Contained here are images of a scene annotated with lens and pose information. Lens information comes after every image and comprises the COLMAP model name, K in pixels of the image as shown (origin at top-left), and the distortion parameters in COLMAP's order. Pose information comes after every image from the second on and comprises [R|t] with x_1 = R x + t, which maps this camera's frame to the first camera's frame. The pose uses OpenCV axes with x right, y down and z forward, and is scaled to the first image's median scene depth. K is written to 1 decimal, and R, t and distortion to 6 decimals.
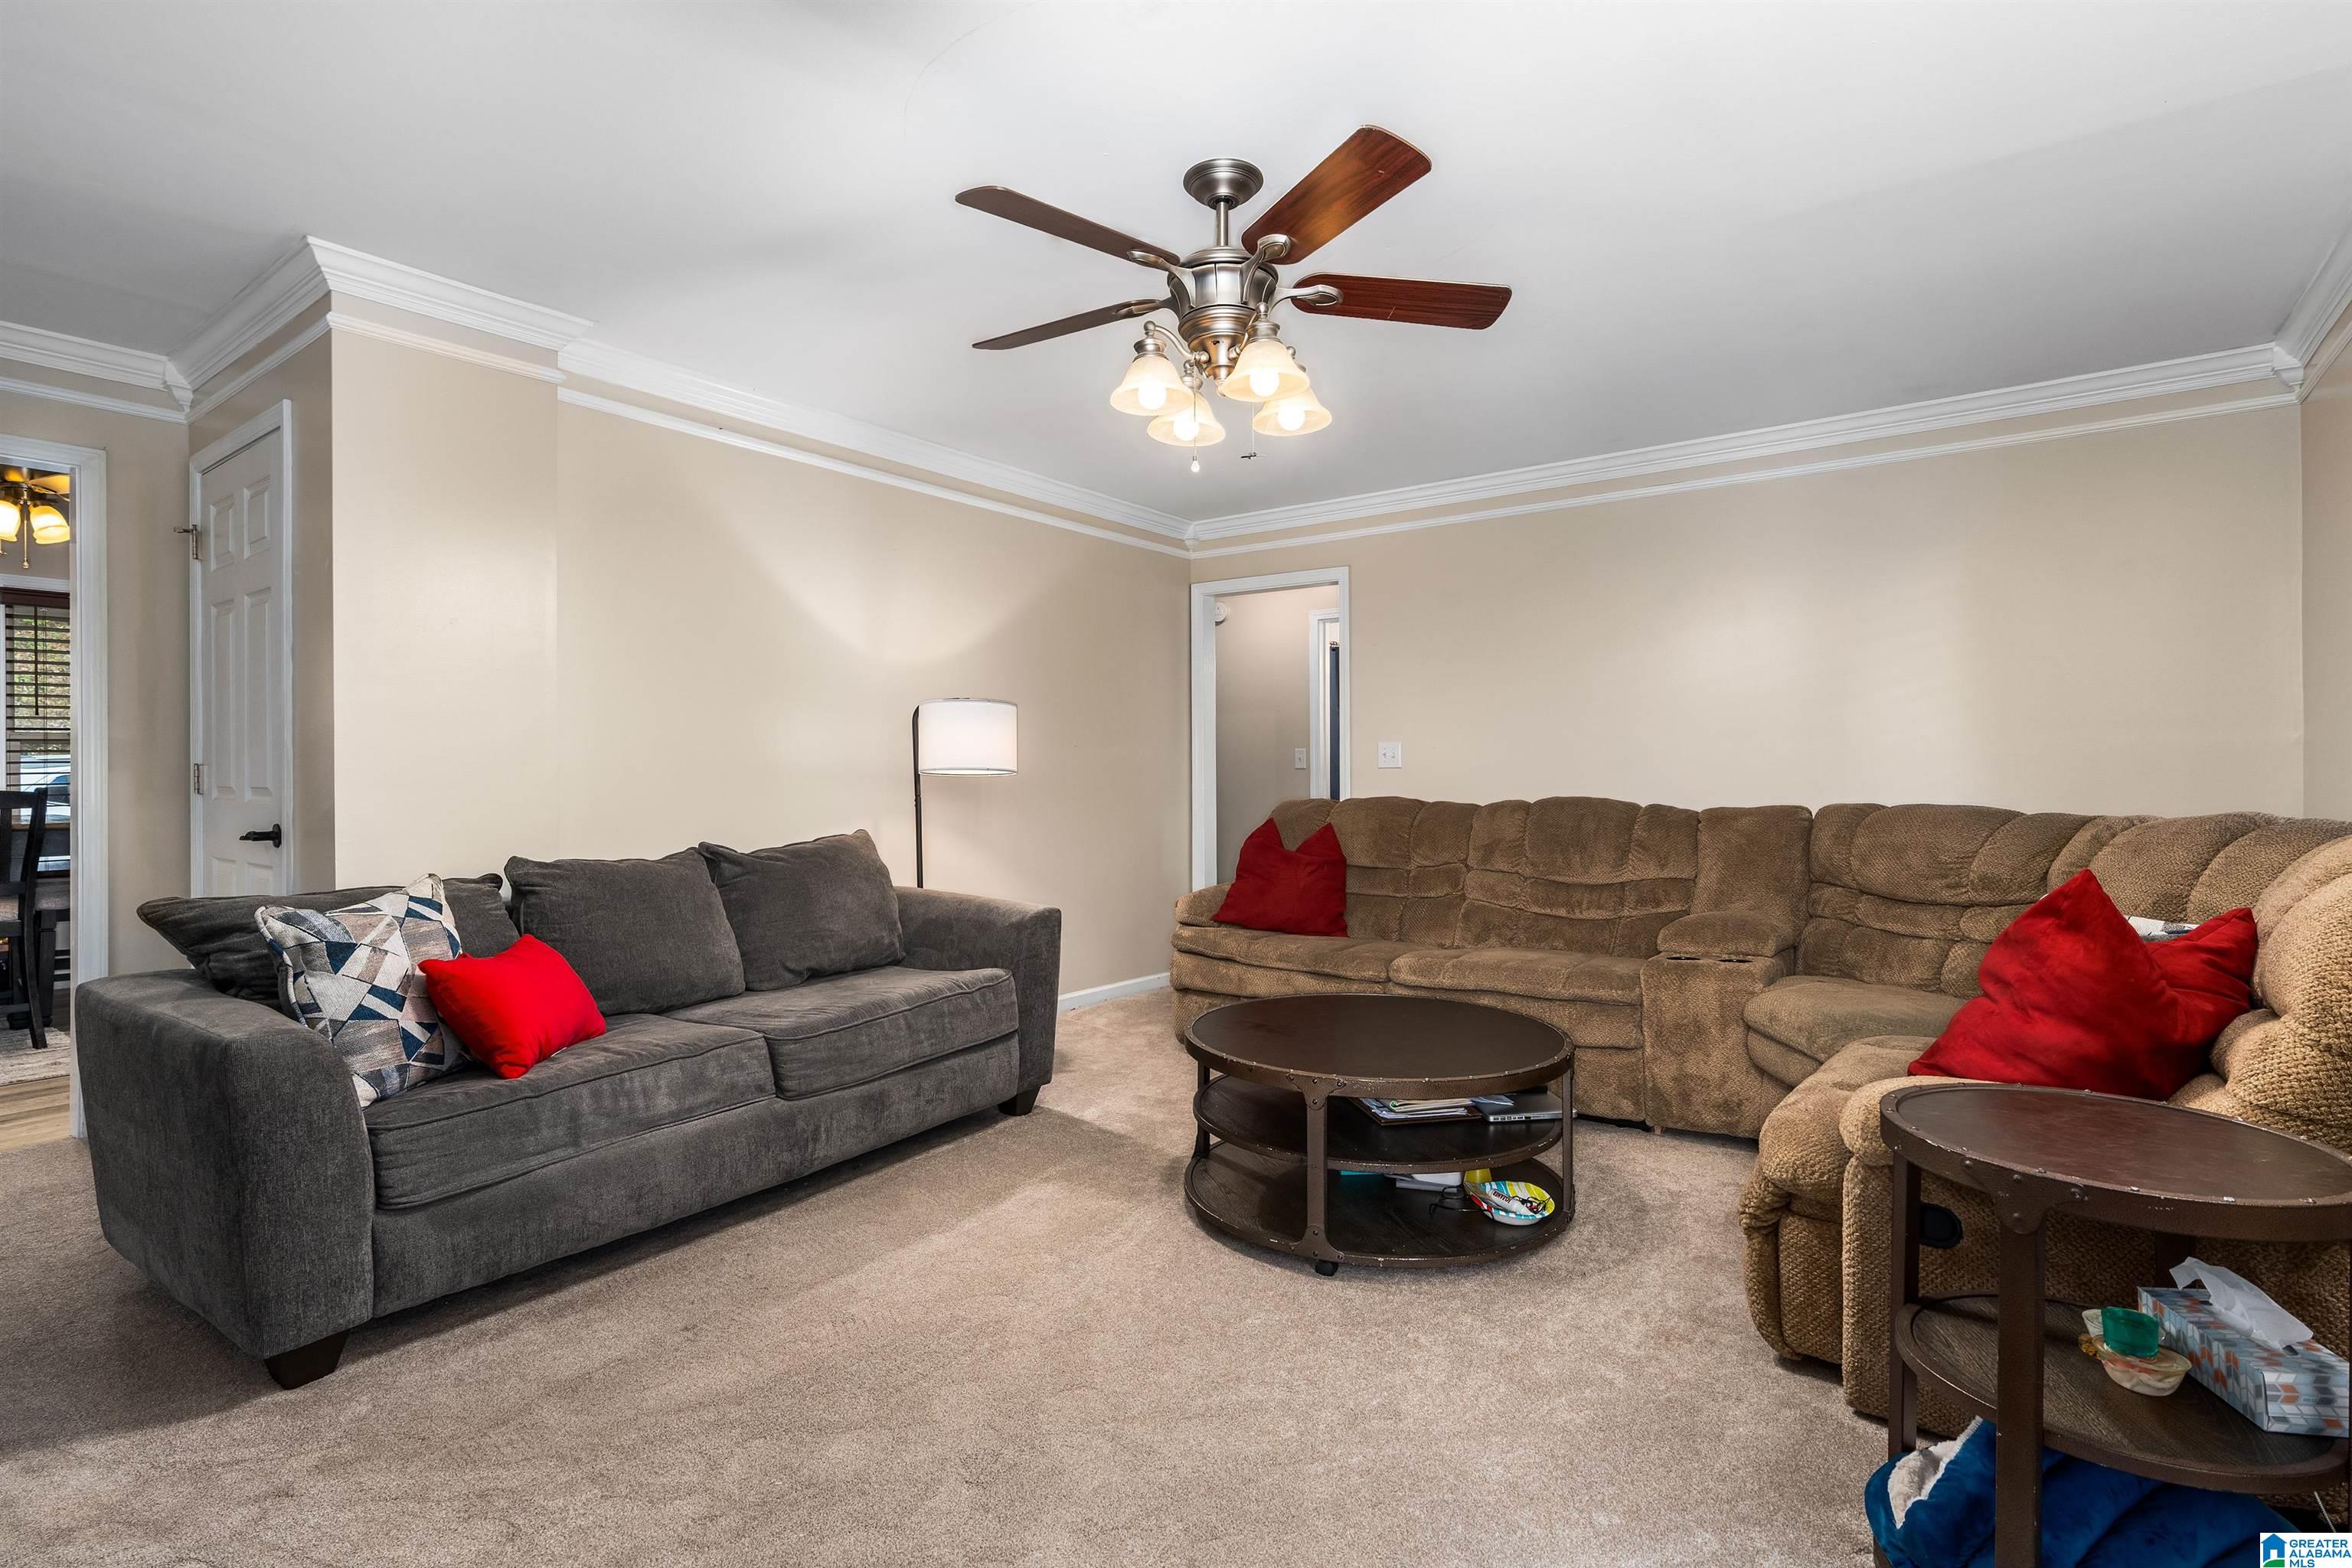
lens RADIAL K [[1151.0, 0, 1179.6], [0, 1151.0, 782.4], [0, 0, 1]] dist [-0.004096, -0.000036]
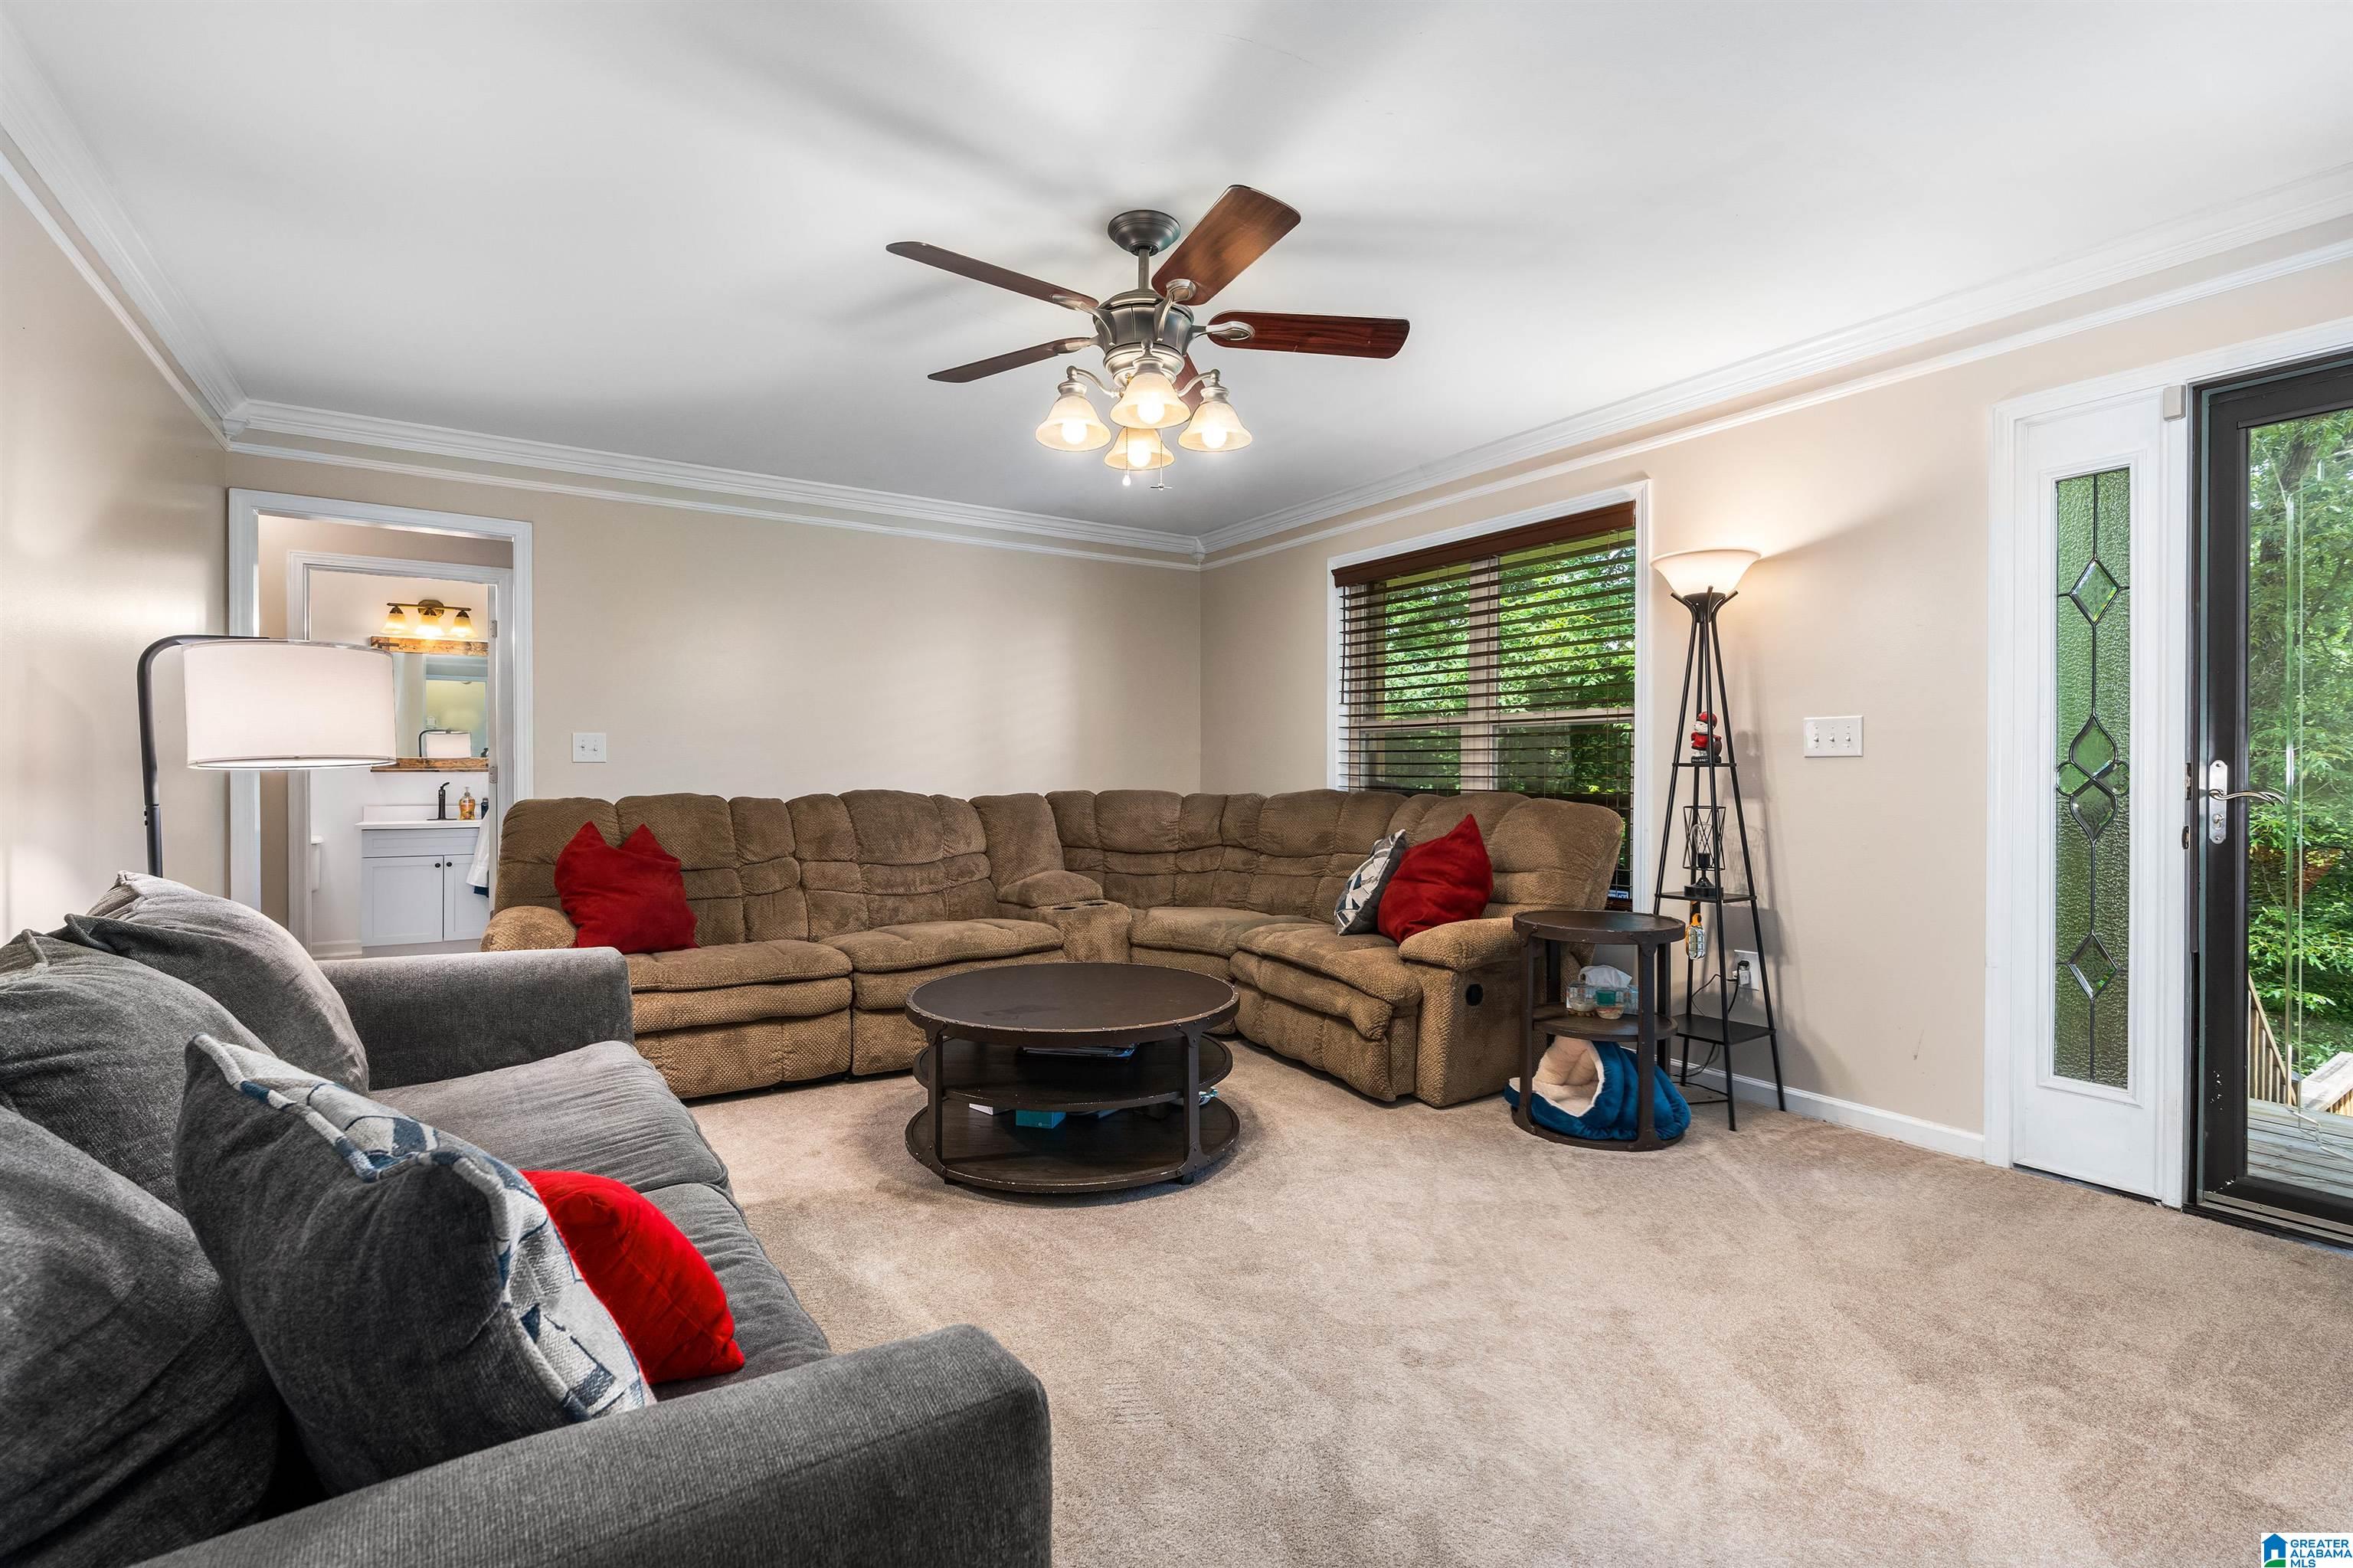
lens RADIAL K [[1060.2, 0, 1186.8], [0, 1060.2, 773.7], [0, 0, 1]] dist [-0.002197, 0.001179]
pose [[0.330281, -0.004428, 0.943872, -0.693249], [0.003656, 0.999987, 0.003412, -0.007958], [-0.943875, 0.002324, 0.330293, 0.466834]]
